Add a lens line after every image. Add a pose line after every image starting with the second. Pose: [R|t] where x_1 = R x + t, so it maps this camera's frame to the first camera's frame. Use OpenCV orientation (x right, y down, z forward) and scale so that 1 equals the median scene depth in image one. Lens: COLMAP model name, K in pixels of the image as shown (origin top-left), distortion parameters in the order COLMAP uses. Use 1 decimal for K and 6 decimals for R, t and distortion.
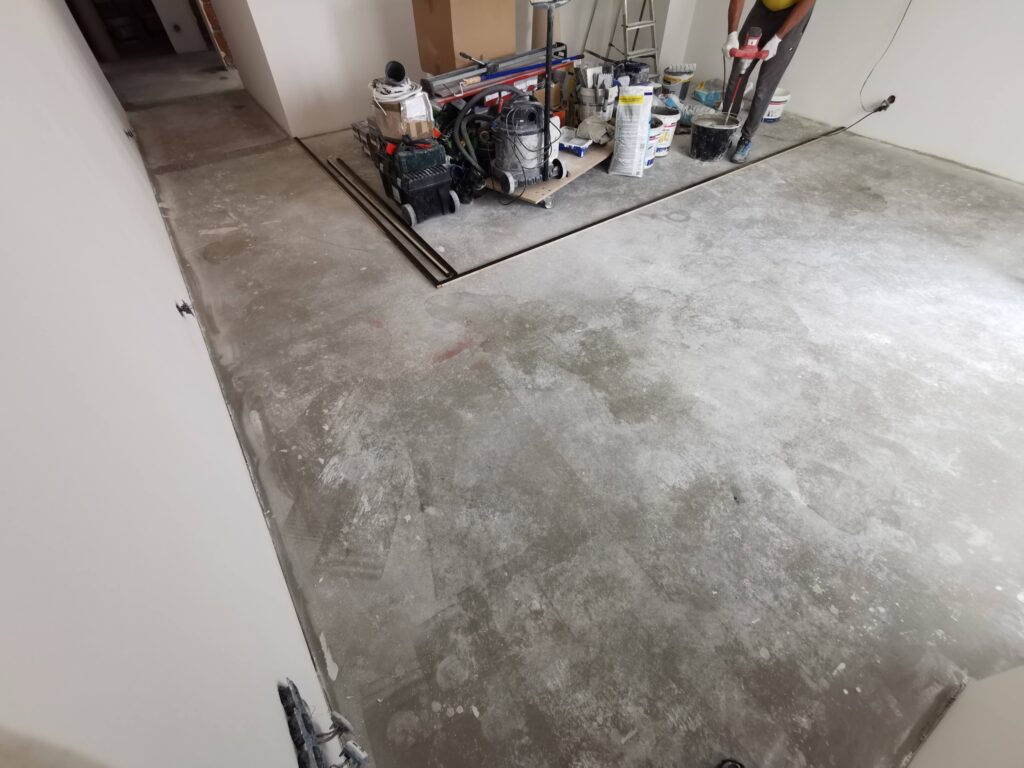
lens RADIAL K [[469.0, 0, 510.4], [0, 469.0, 378.6], [0, 0, 1]] dist [0.000175, 0.000699]
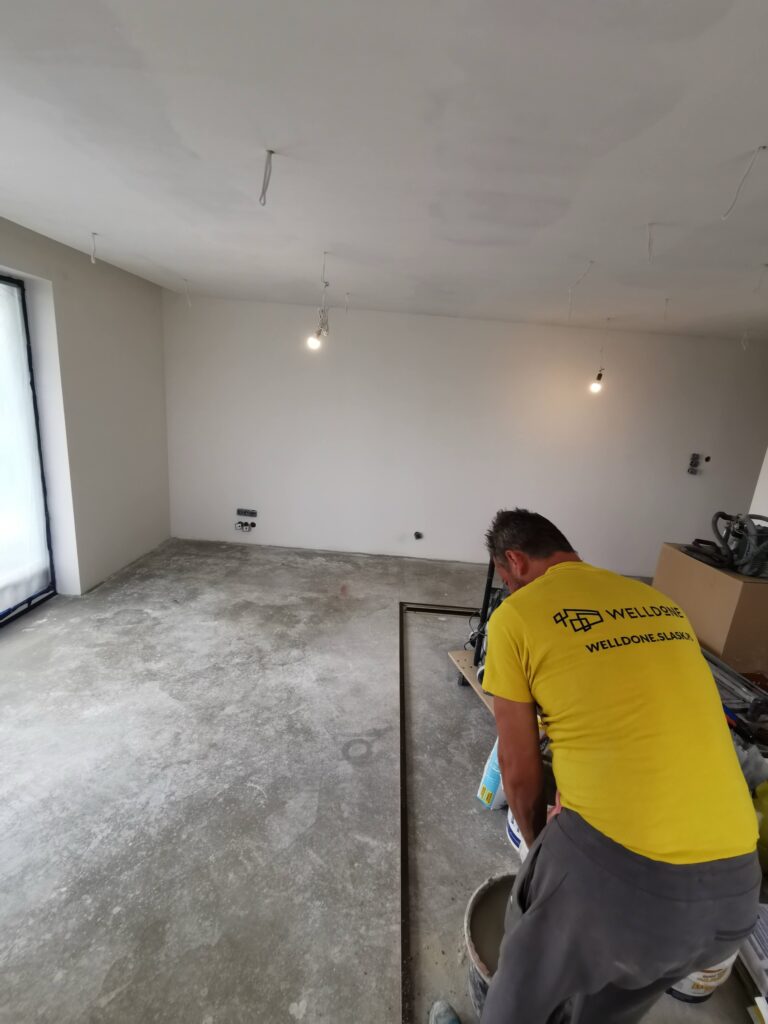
lens RADIAL K [[469.0, 0, 383.3], [0, 469.0, 512.6], [0, 0, 1]] dist [0.000175, 0.000699]
pose [[-0.583287, 0.177917, -0.792542, 1.409394], [-0.639101, 0.501680, 0.582981, -1.638375], [0.501325, 0.846559, -0.178916, 1.370102]]
